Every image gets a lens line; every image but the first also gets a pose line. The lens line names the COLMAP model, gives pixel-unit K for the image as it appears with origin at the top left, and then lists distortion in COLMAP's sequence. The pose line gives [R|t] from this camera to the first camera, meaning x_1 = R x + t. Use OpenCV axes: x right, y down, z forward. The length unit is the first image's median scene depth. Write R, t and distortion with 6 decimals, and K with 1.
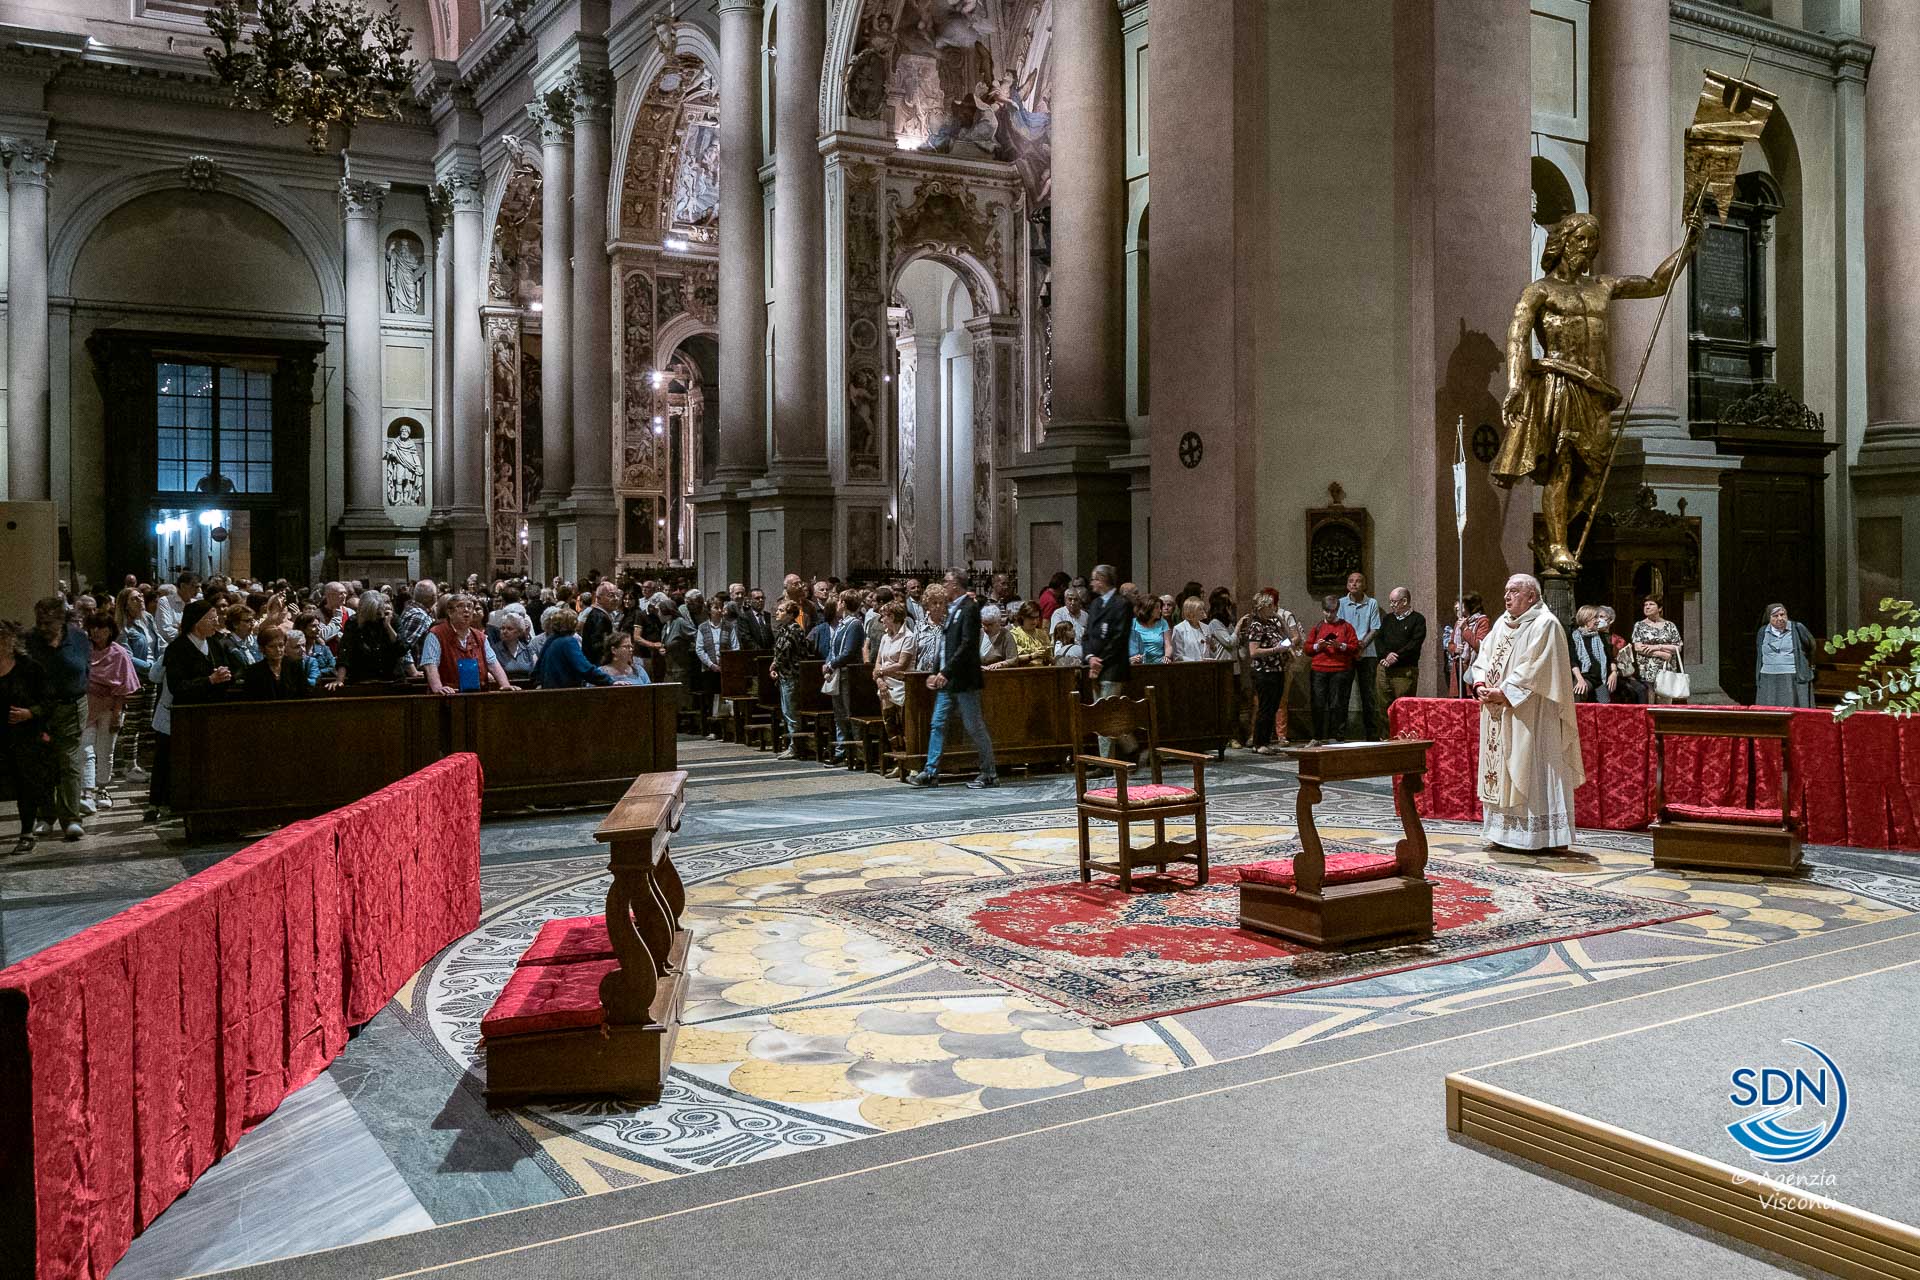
lens RADIAL K [[1666.0, 0, 992.8], [0, 1666.0, 573.3], [0, 0, 1]] dist [0.039519, -0.079566]
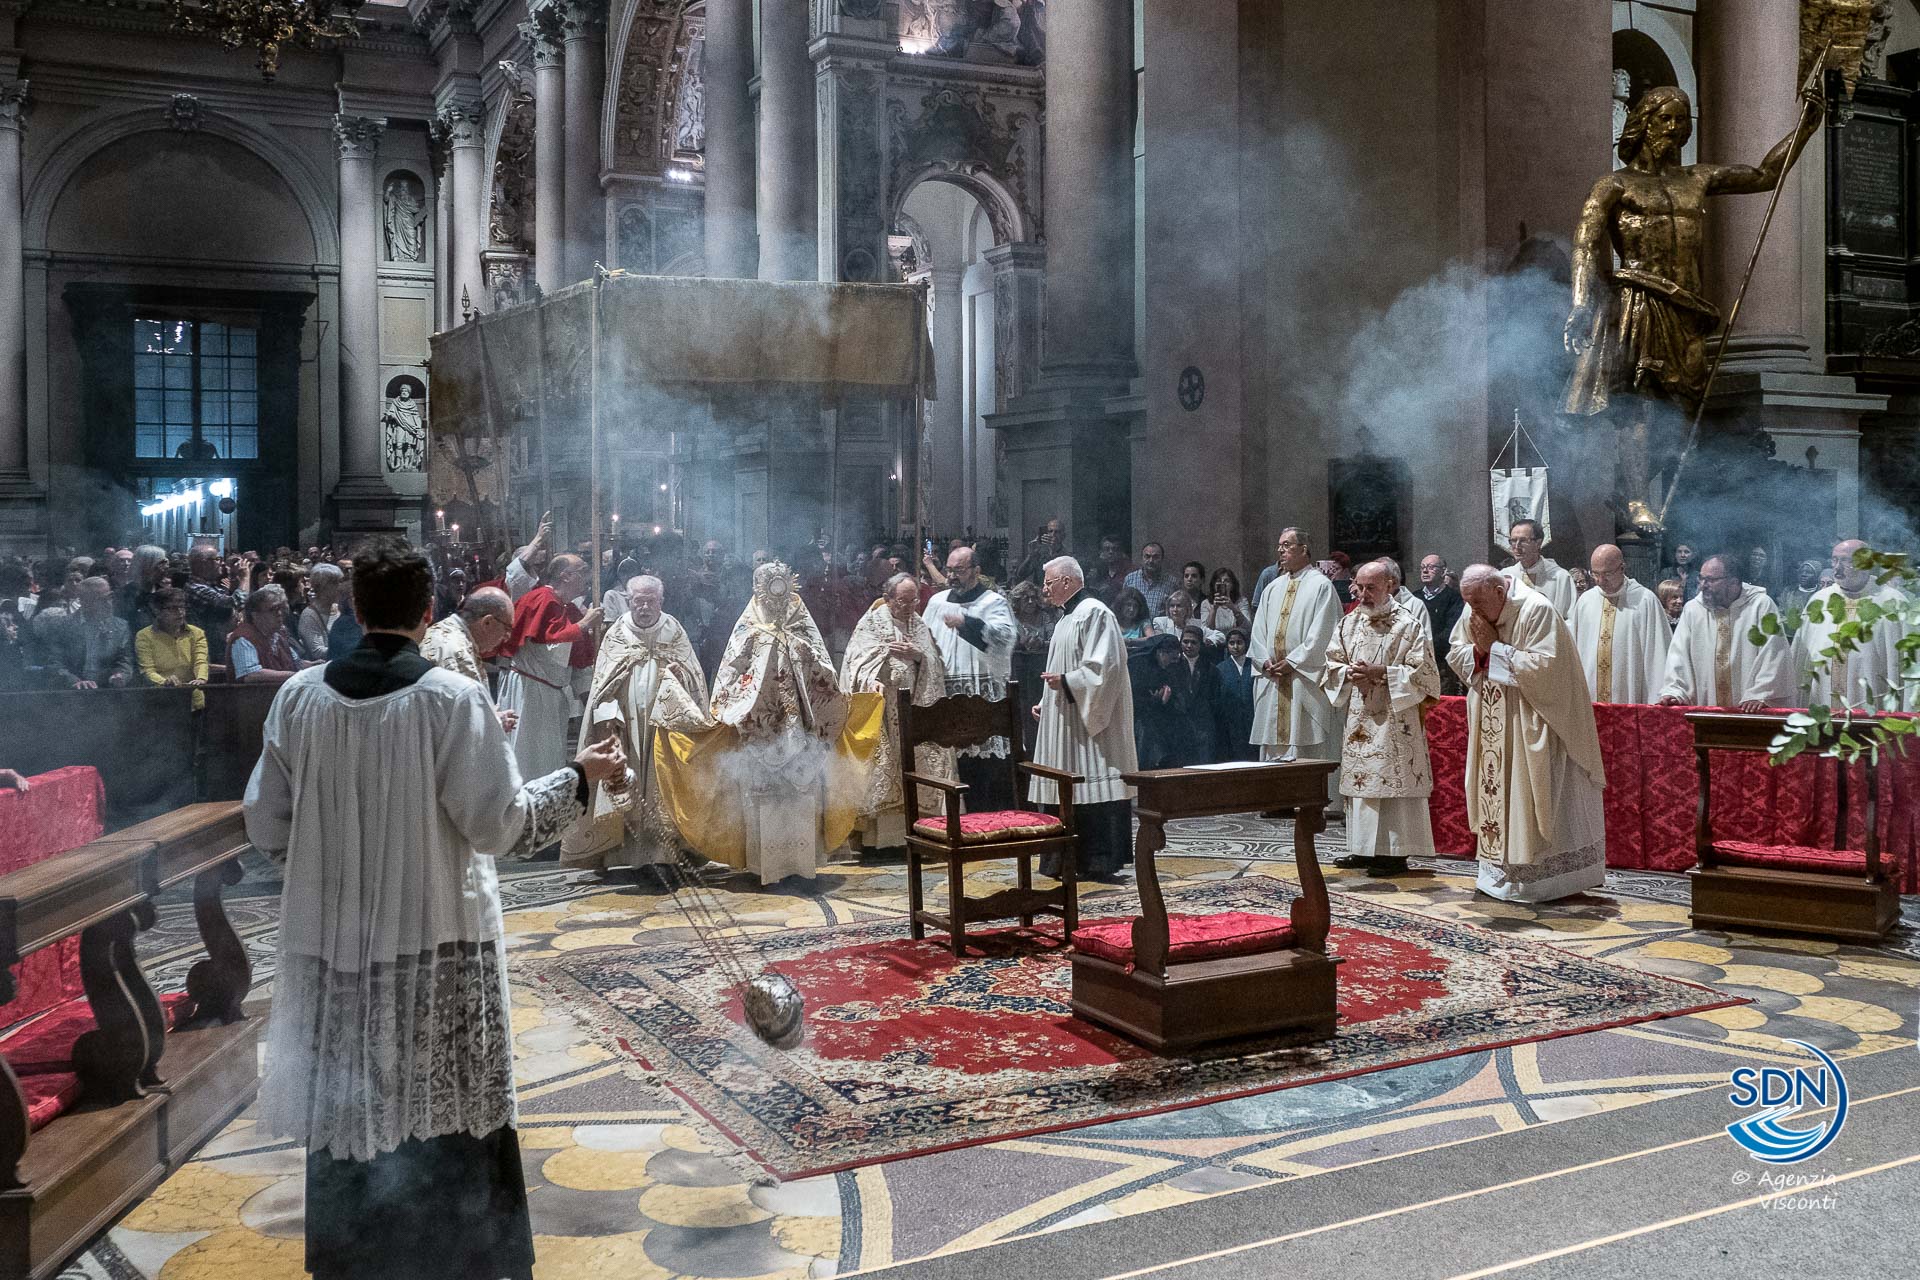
lens RADIAL K [[1811.2, 0, 959.5], [0, 1811.2, 569.4], [0, 0, 1]] dist [-0.019165, 0.004865]
pose [[0.996657, -0.000559, -0.081700, 0.081149], [0.001517, 0.999931, 0.011665, 0.004333], [0.081688, -0.011750, 0.996589, 0.106215]]
